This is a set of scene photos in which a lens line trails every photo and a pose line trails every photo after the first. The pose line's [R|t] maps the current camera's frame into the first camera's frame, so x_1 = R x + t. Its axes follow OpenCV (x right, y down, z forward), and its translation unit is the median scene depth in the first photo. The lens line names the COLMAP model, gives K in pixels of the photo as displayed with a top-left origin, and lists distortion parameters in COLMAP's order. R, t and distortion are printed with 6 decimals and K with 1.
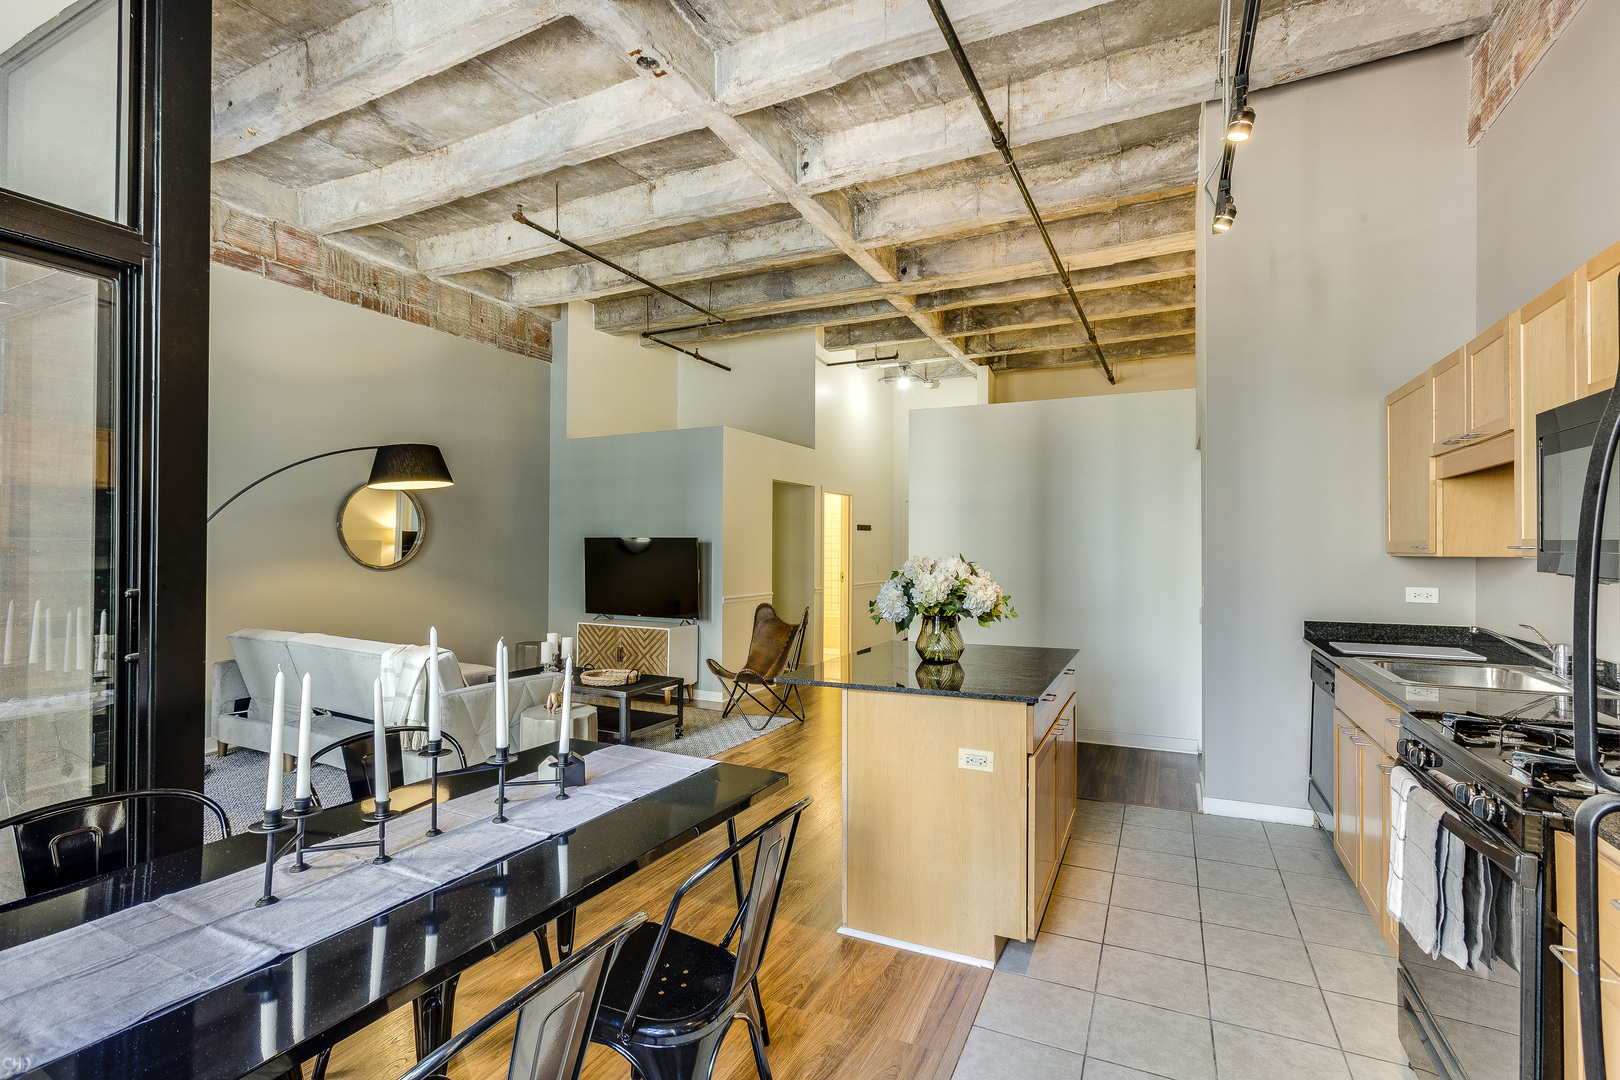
lens RADIAL K [[724.2, 0, 777.8], [0, 724.2, 549.9], [0, 0, 1]] dist [-0.019853, 0.008771]
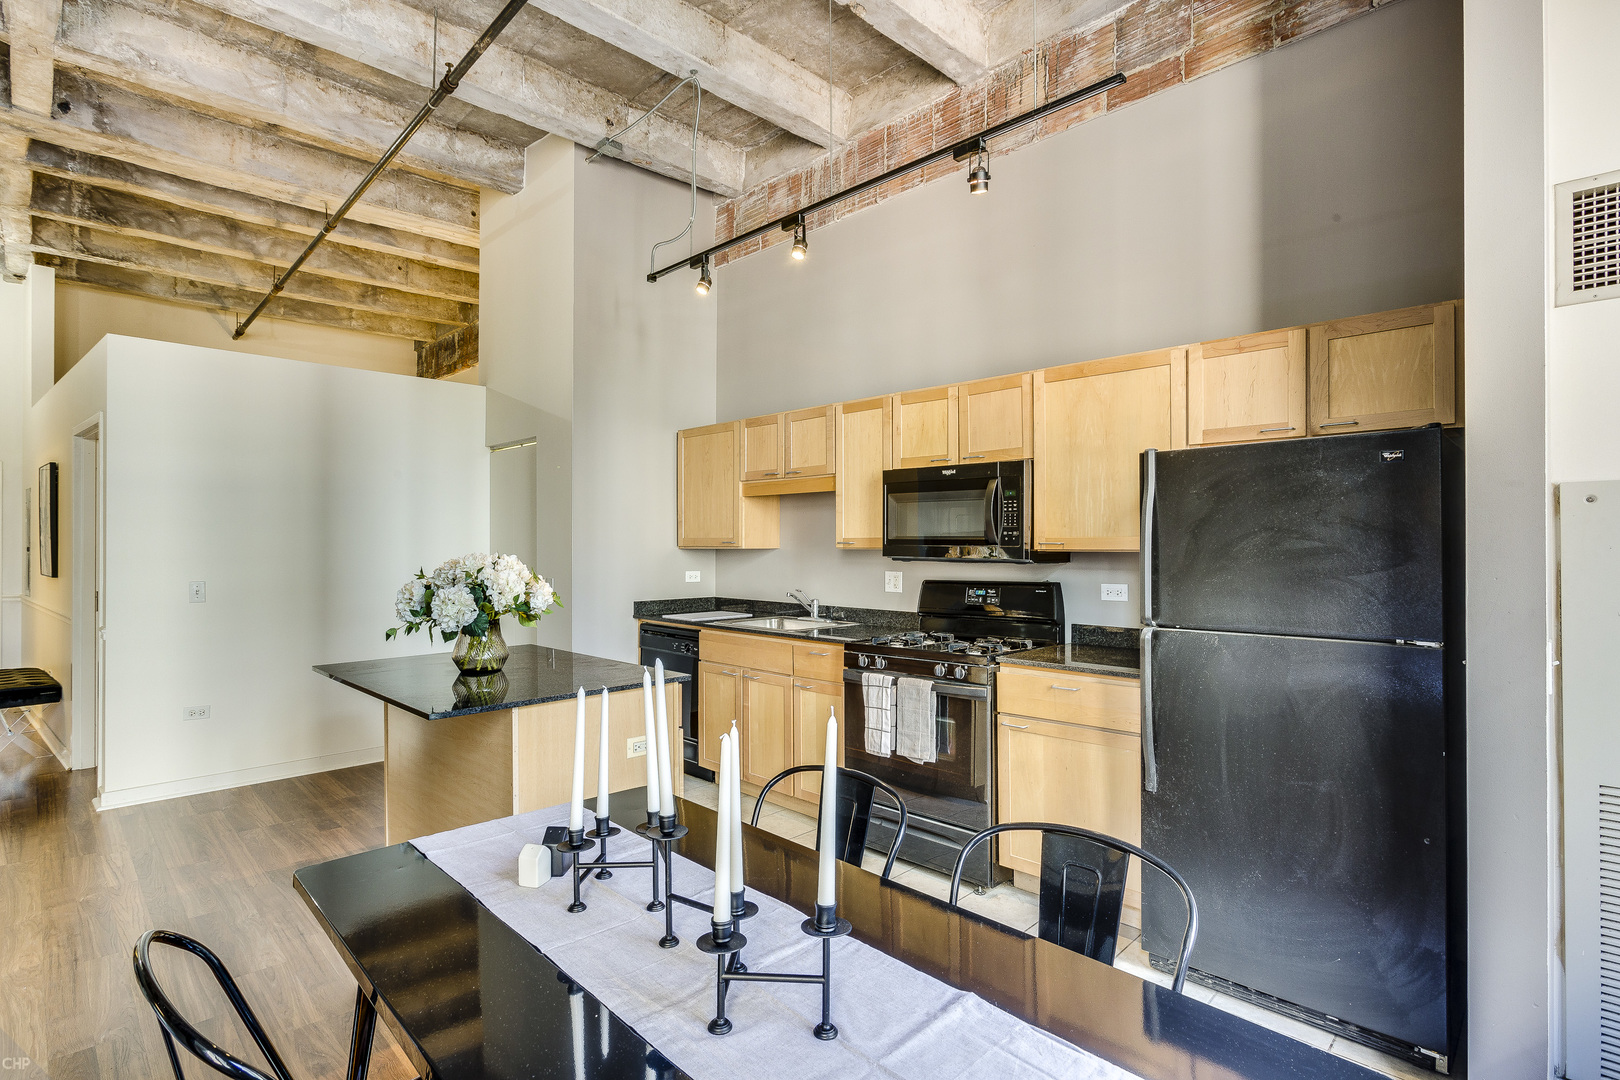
lens RADIAL K [[829.0, 0, 807.2], [0, 829.0, 537.5], [0, 0, 1]] dist [-0.000334, -0.000657]
pose [[0.320314, 0.006221, 0.947291, -0.347833], [0.003223, 0.999965, -0.007657, 0.000347], [-0.947306, 0.005506, 0.320283, 0.171991]]
